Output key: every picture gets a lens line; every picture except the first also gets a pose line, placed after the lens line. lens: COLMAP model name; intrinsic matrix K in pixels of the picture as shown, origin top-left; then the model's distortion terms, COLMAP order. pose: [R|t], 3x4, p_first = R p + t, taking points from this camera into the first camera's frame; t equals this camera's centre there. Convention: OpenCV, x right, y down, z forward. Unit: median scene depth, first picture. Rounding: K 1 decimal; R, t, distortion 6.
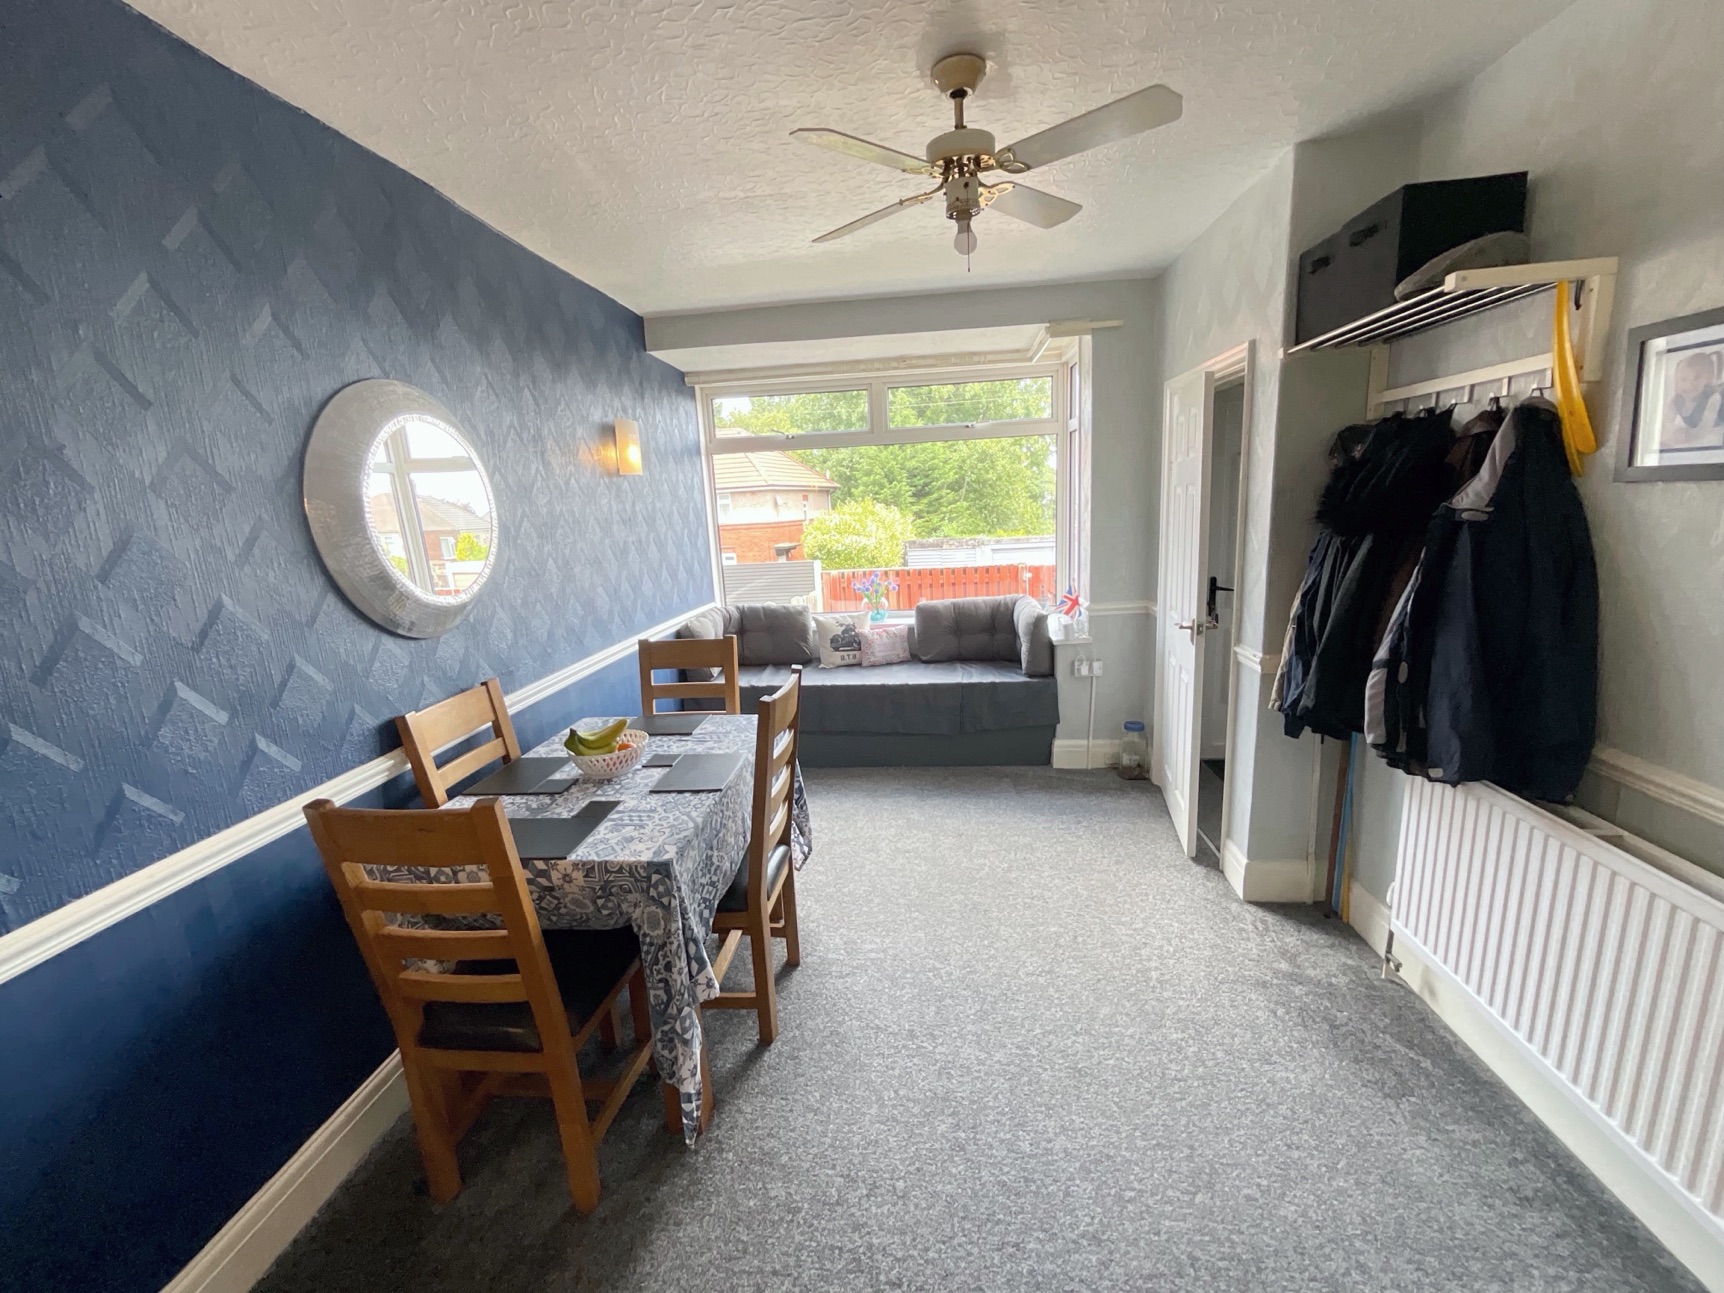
lens RADIAL K [[700.8, 0, 862.0], [0, 700.8, 646.5], [0, 0, 1]] dist [-0.005421, 0.004653]
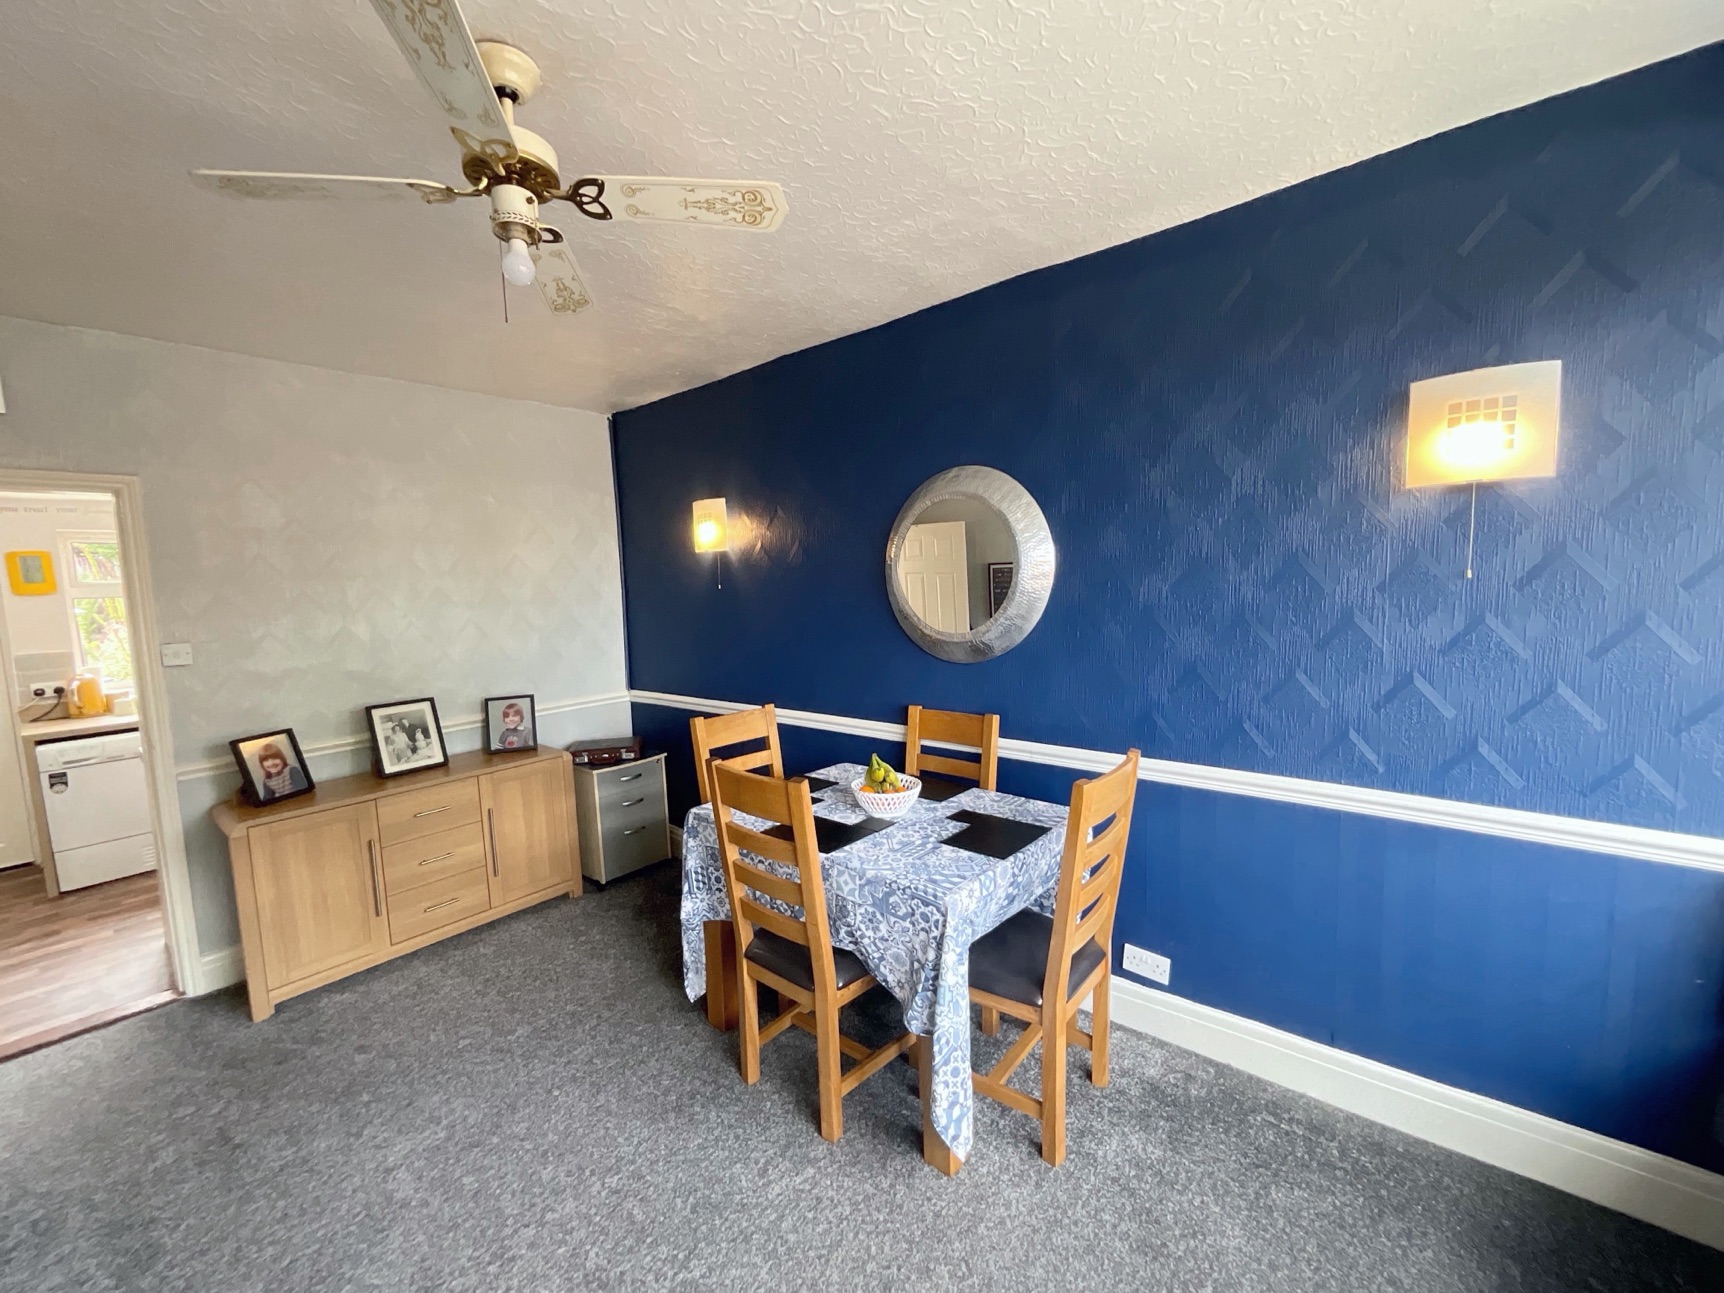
lens RADIAL K [[700.8, 0, 862.0], [0, 700.8, 646.5], [0, 0, 1]] dist [-0.005421, 0.004653]
pose [[-0.569172, 0.154421, -0.807587, 0.439453], [-0.095369, 0.963177, 0.251386, -0.295901], [0.816669, 0.220101, -0.533486, 1.301424]]
